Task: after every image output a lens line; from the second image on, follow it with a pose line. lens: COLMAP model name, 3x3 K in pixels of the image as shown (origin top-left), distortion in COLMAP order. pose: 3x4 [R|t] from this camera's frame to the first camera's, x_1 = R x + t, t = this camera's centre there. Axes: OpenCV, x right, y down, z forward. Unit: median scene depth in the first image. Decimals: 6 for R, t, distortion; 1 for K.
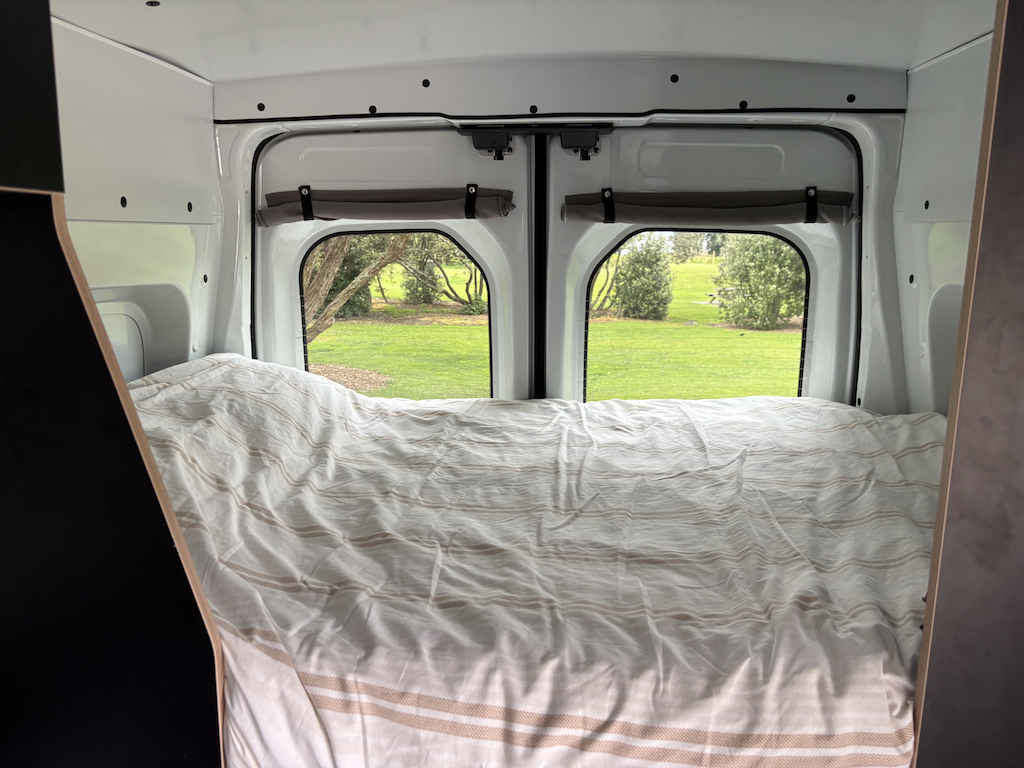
lens RADIAL K [[775.8, 0, 497.8], [0, 775.8, 376.0], [0, 0, 1]] dist [0.050884, -0.043645]
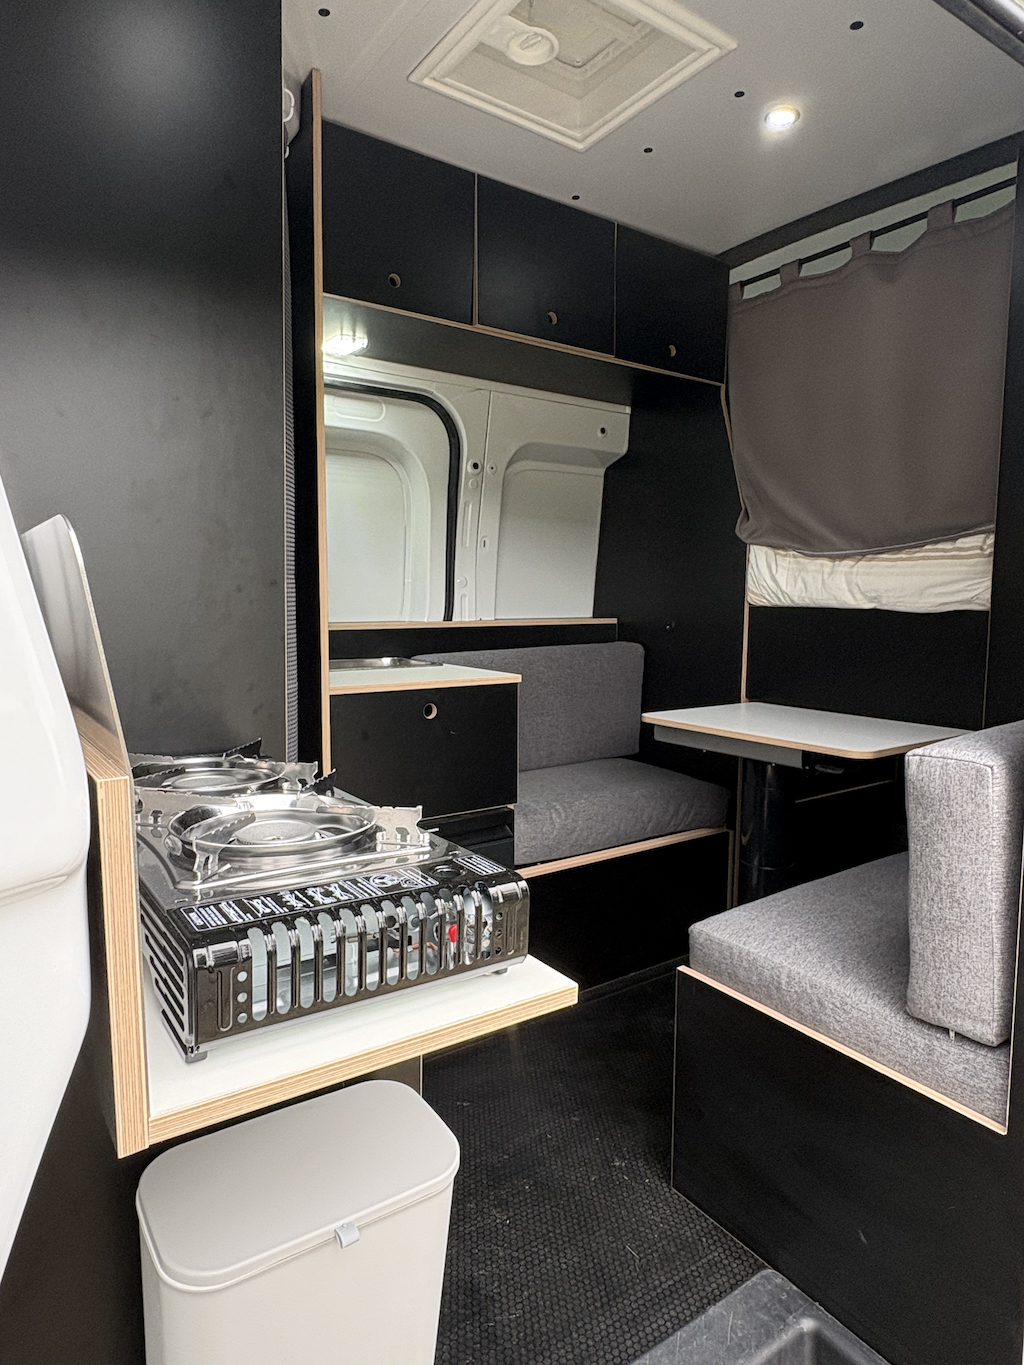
lens RADIAL K [[832.7, 0, 507.1], [0, 832.7, 675.1], [0, 0, 1]] dist [0.003934, 0.002181]
pose [[0.630654, 0.083343, -0.771576, 0.589340], [-0.150667, 0.988449, -0.016380, 0.410028], [0.761298, 0.126581, 0.635927, -0.616534]]
